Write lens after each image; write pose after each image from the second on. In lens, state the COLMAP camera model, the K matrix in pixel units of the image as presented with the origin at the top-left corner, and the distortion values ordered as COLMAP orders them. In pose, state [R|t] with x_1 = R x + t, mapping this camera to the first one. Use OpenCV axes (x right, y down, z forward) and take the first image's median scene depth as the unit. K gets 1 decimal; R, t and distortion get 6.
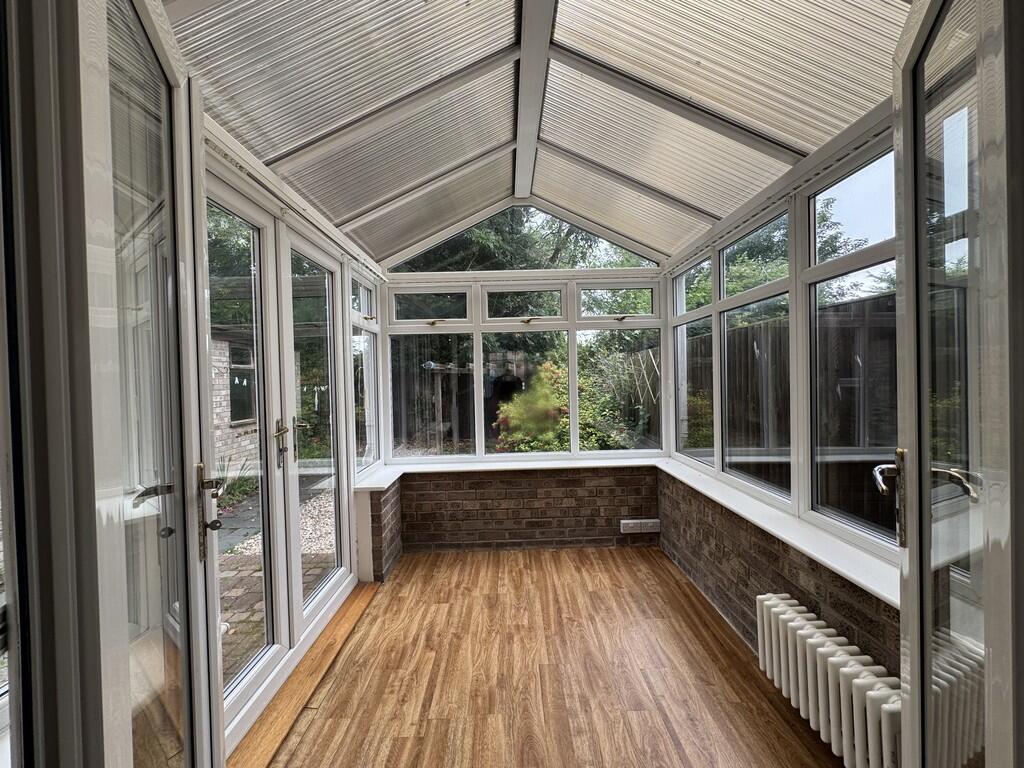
lens RADIAL K [[410.1, 0, 511.8], [0, 410.1, 383.2], [0, 0, 1]] dist [-0.000153, -0.000001]
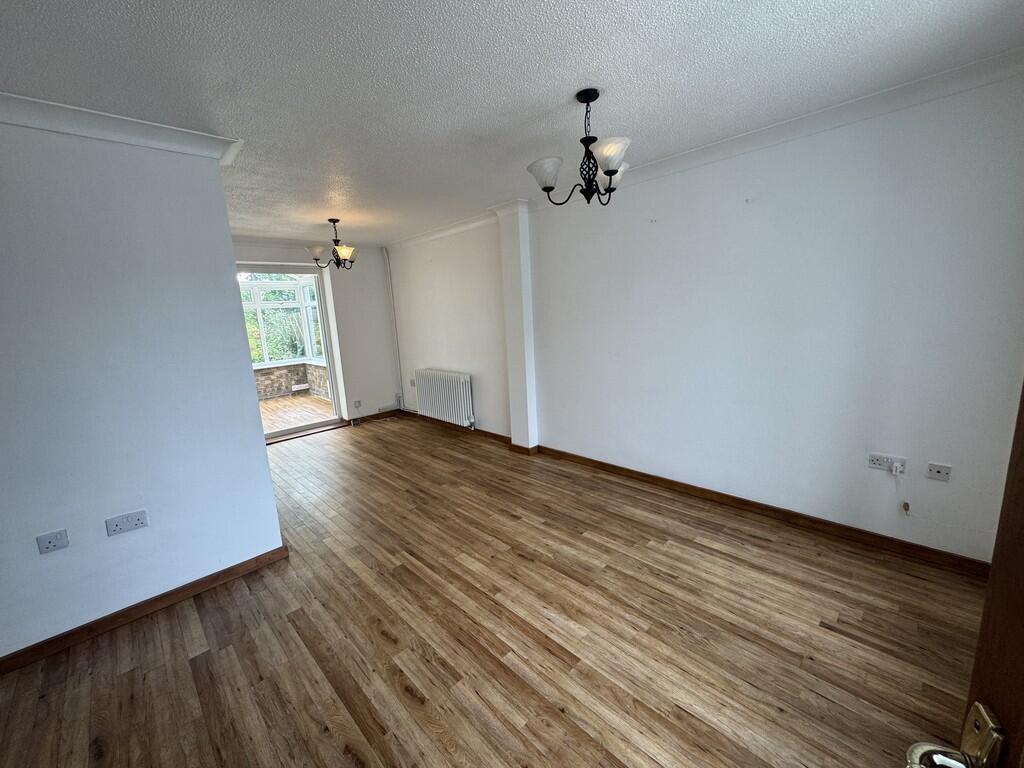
lens RADIAL K [[410.1, 0, 512.6], [0, 410.1, 385.5], [0, 0, 1]] dist [-0.000153, -0.000001]
pose [[0.722286, -0.140227, 0.677229, -0.459857], [0.044150, 0.986581, 0.157193, -0.005297], [-0.690184, -0.083638, 0.718784, -1.740122]]
